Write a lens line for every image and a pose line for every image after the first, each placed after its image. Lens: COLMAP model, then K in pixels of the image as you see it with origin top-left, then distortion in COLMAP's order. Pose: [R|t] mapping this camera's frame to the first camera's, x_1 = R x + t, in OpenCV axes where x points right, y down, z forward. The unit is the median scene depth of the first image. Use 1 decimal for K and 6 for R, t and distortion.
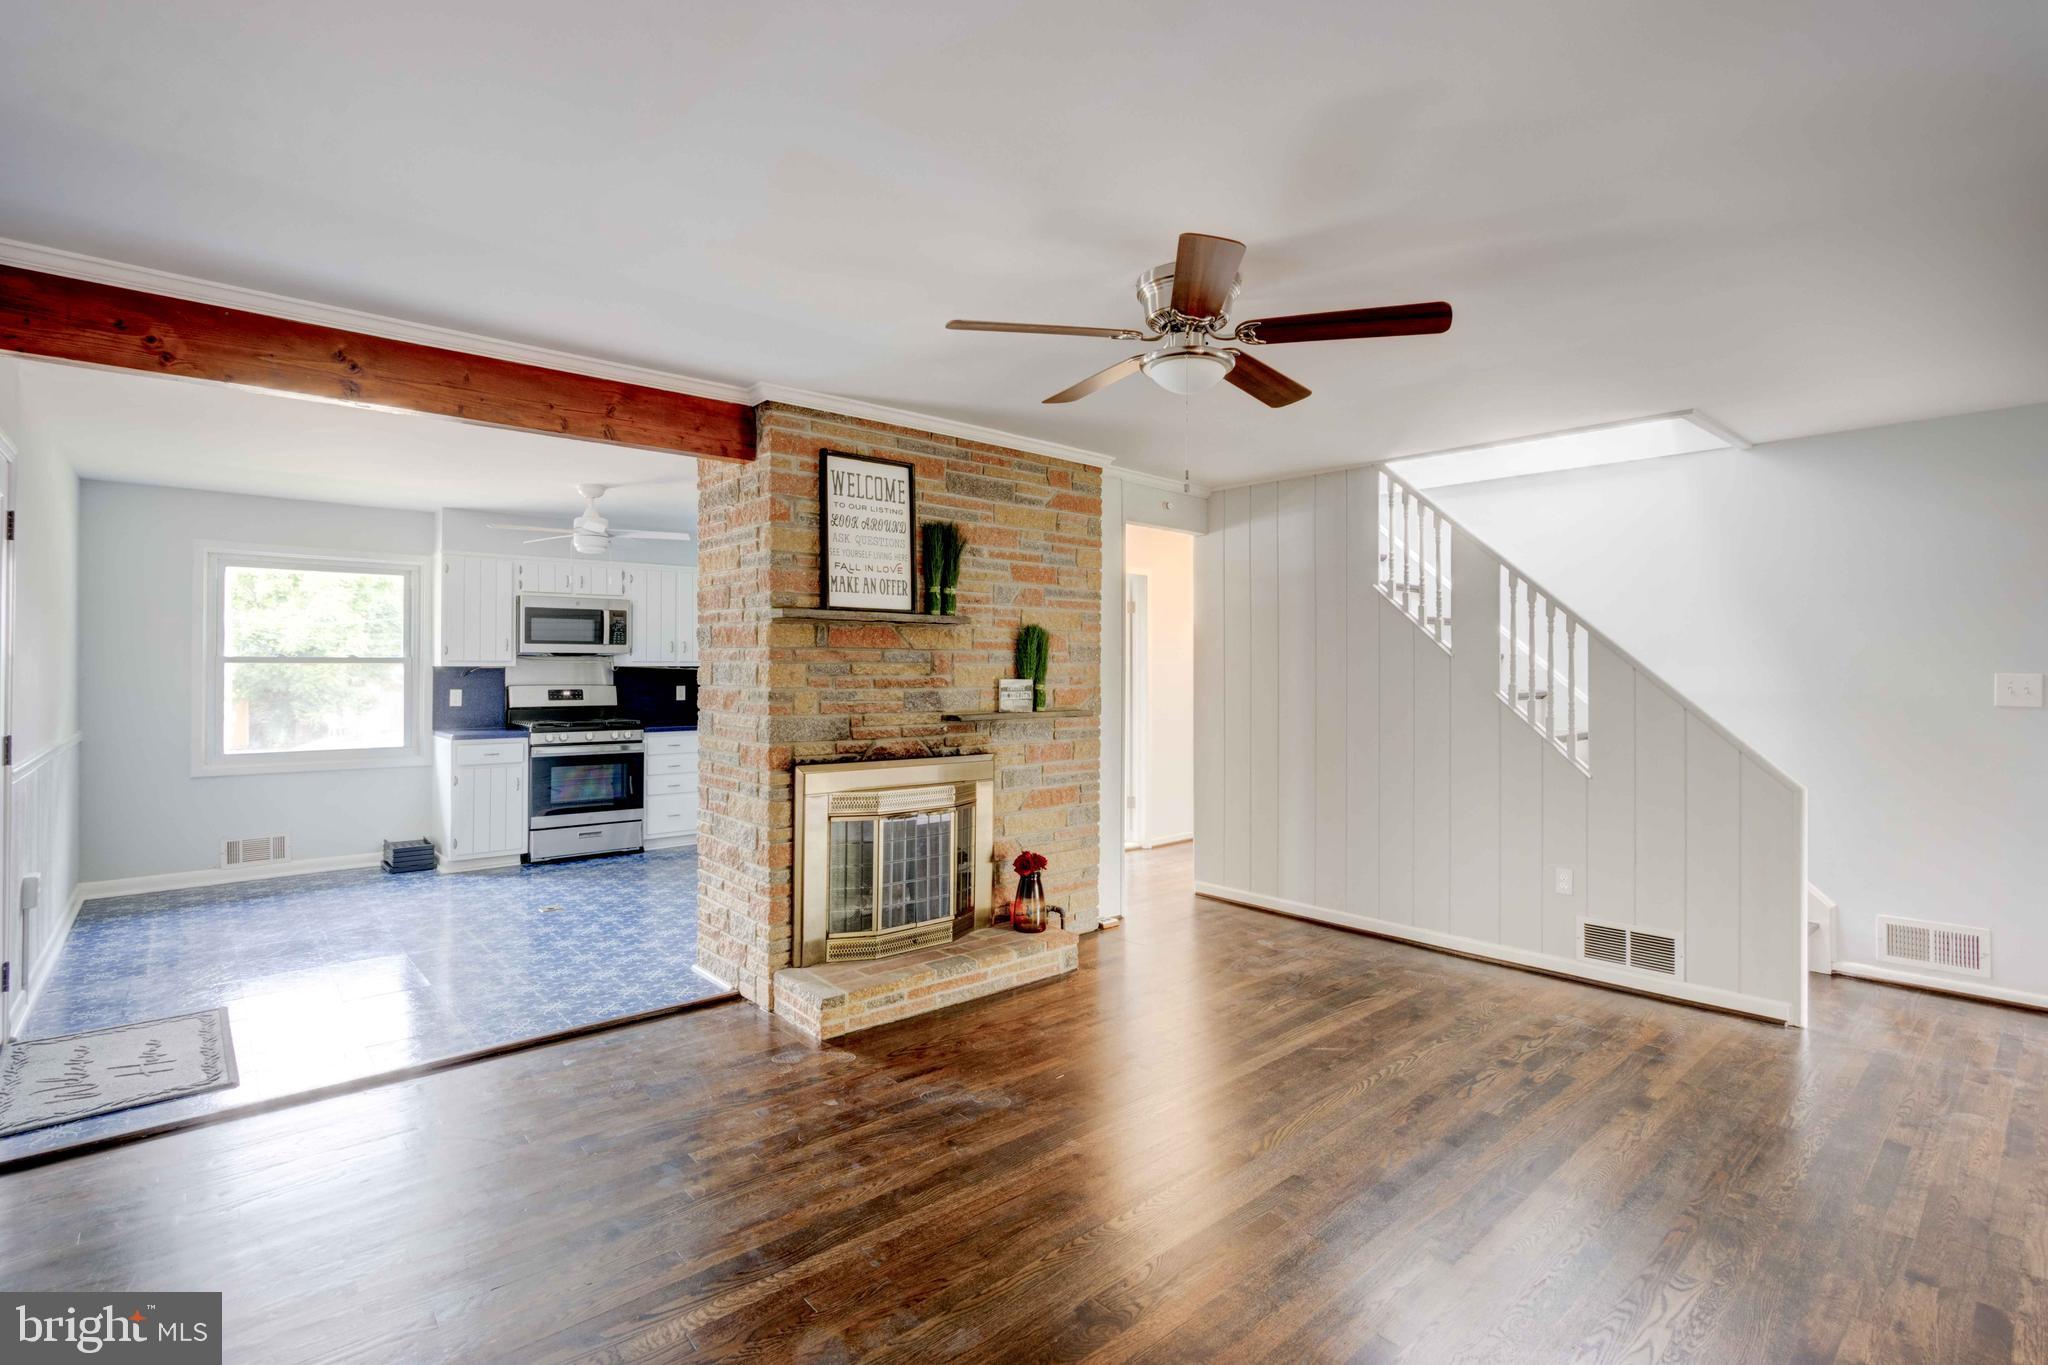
lens RADIAL K [[959.2, 0, 1018.1], [0, 959.2, 659.3], [0, 0, 1]] dist [-0.017861, 0.002969]
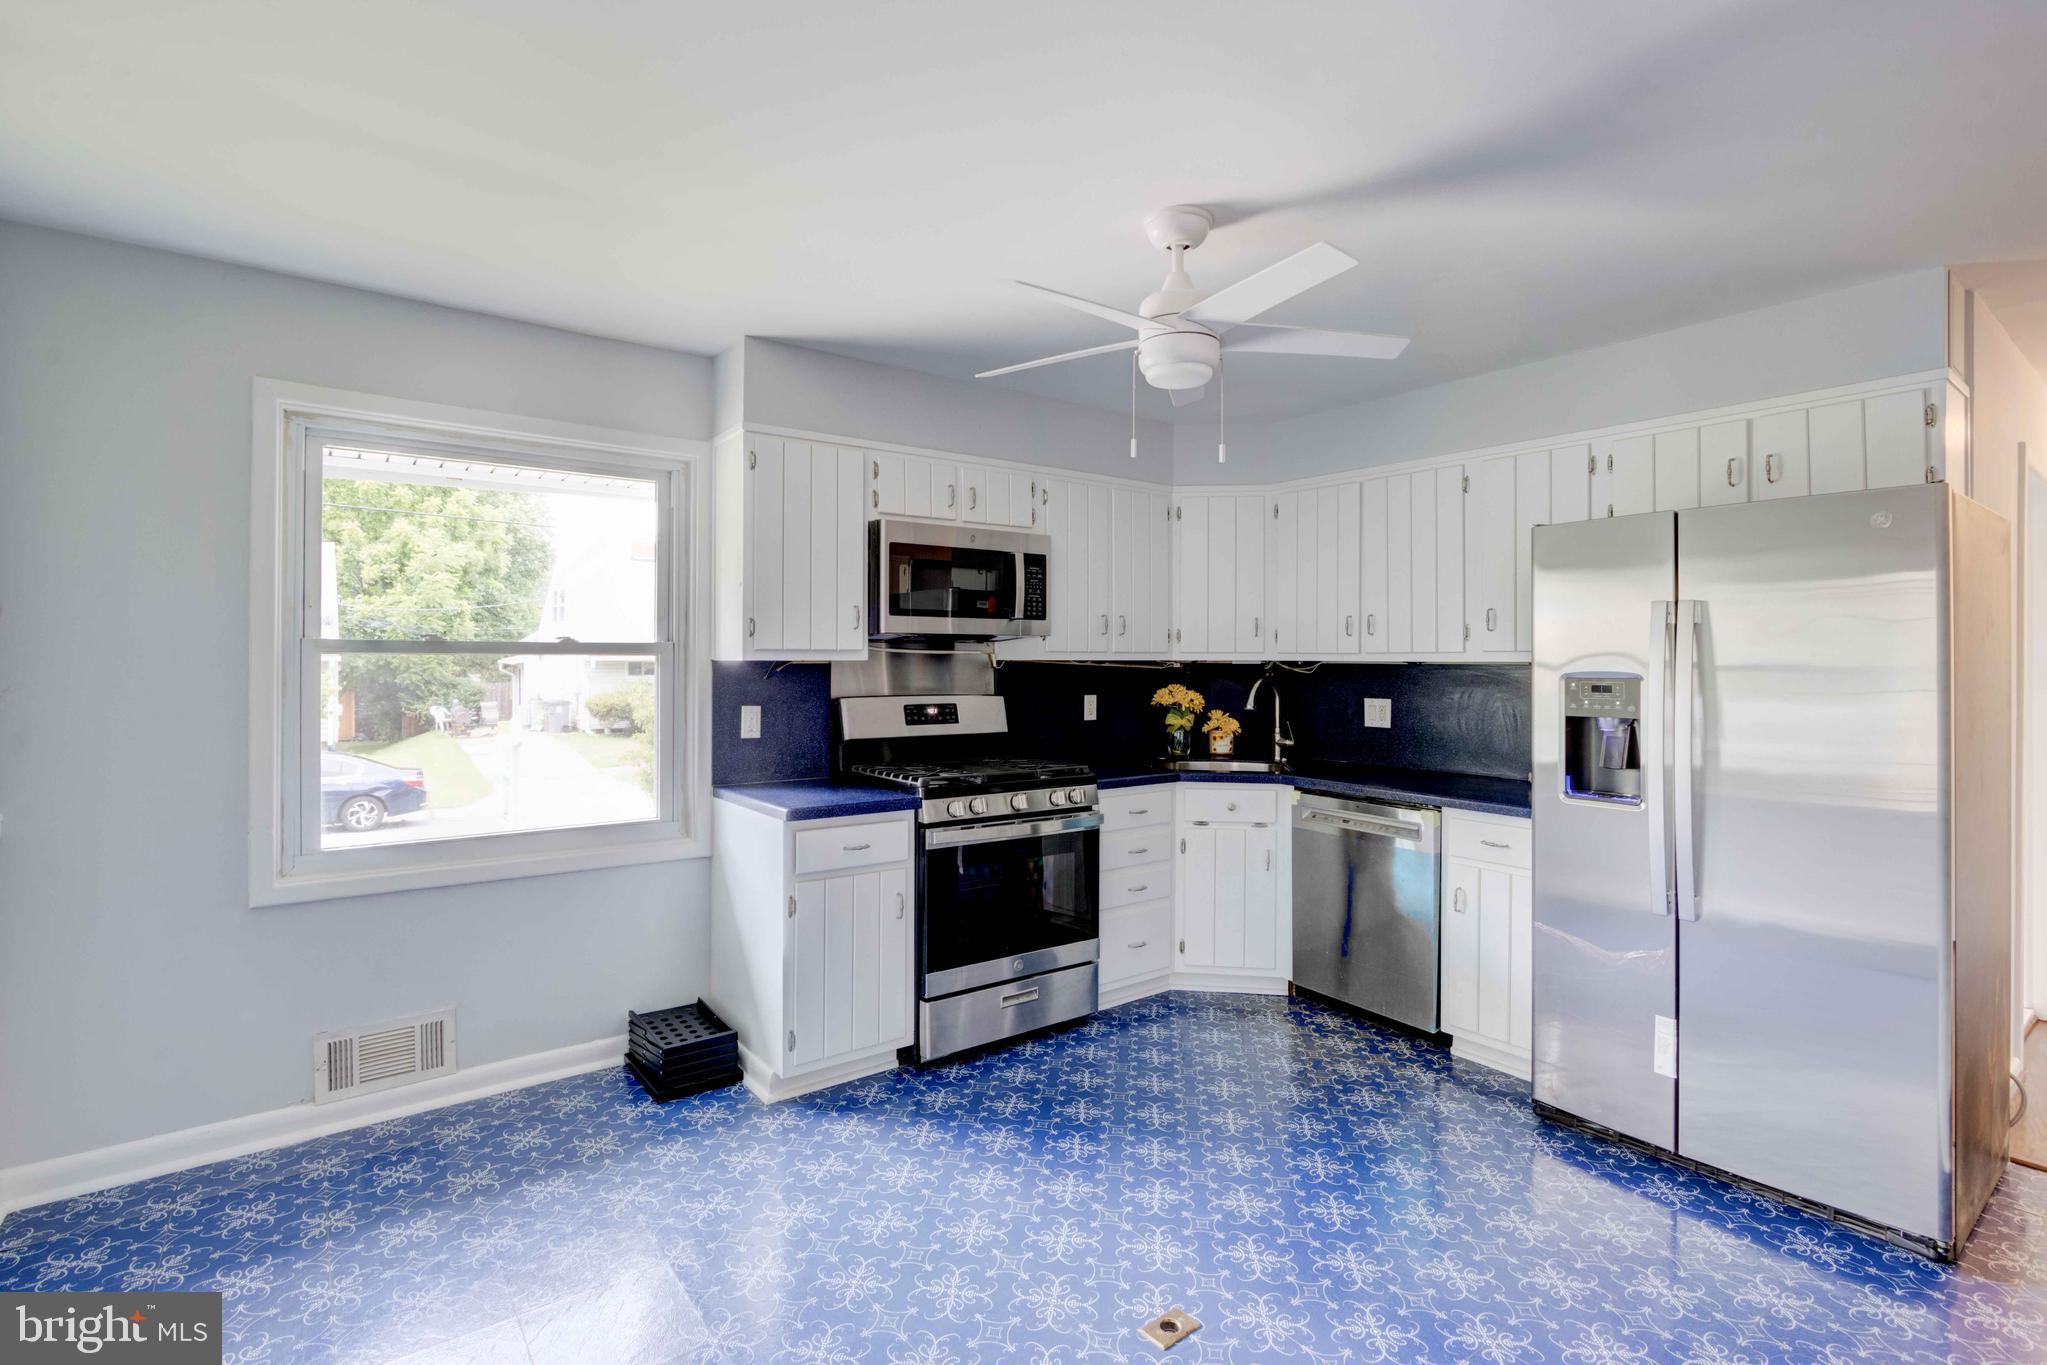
lens RADIAL K [[958.8, 0, 1006.2], [0, 958.8, 657.6], [0, 0, 1]] dist [-0.017861, 0.002969]
pose [[0.996808, 0.002529, -0.079797, -0.411866], [-0.001882, 0.999965, 0.008187, 0.001373], [0.079815, -0.008010, 0.996777, 0.499156]]
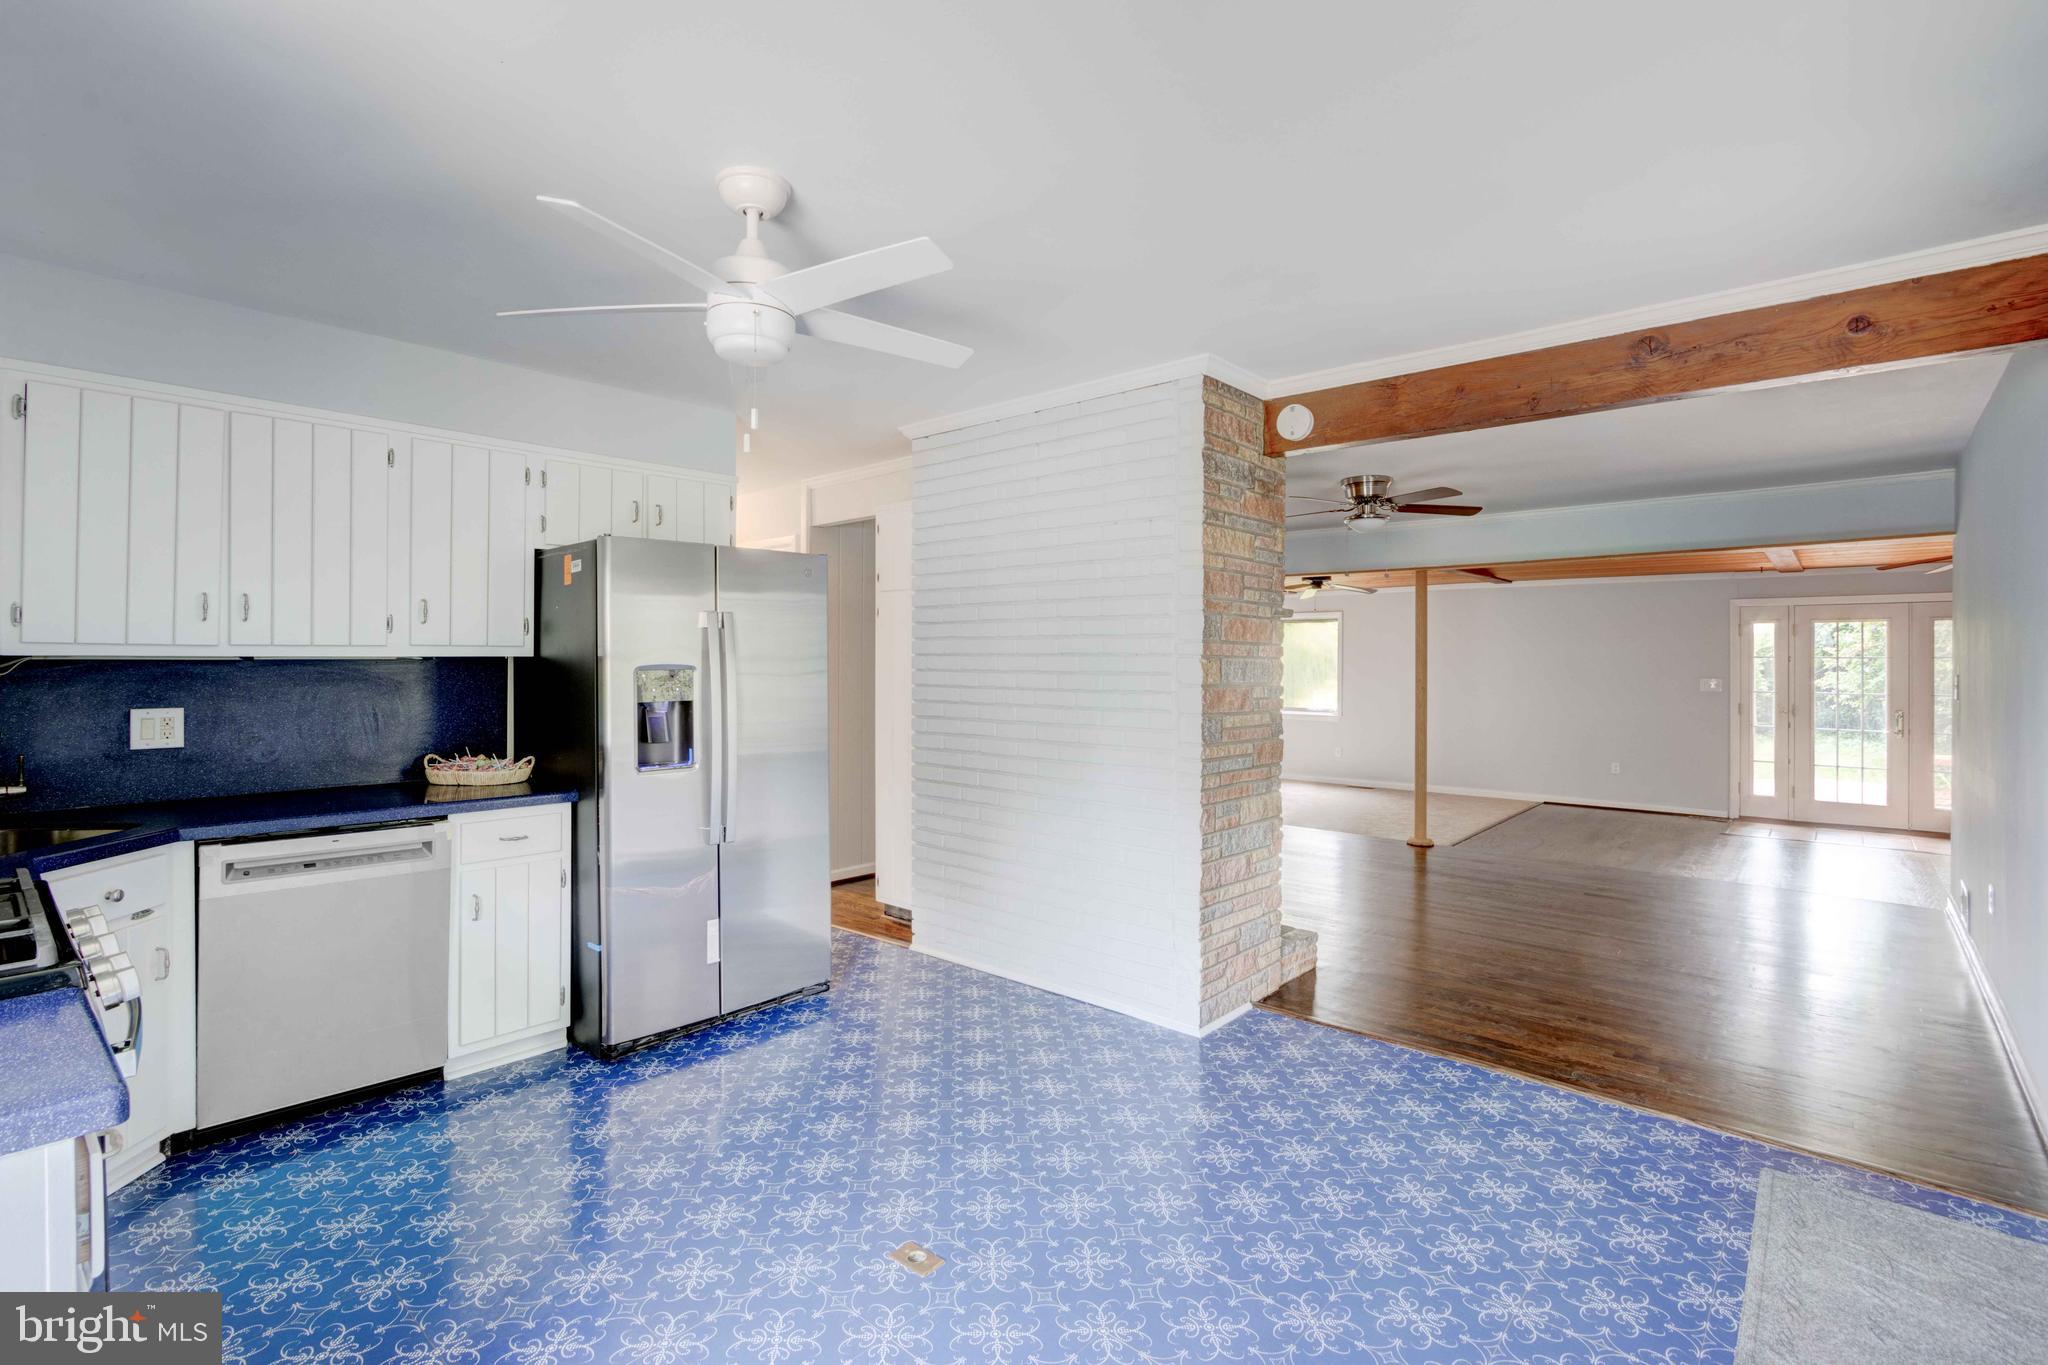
lens RADIAL K [[959.2, 0, 1004.4], [0, 959.2, 659.6], [0, 0, 1]] dist [-0.017861, 0.002969]
pose [[-0.132727, -0.000312, 0.991153, -0.516683], [-0.011614, 0.999932, -0.001241, 0.002969], [-0.991085, -0.011676, -0.132722, 0.607912]]
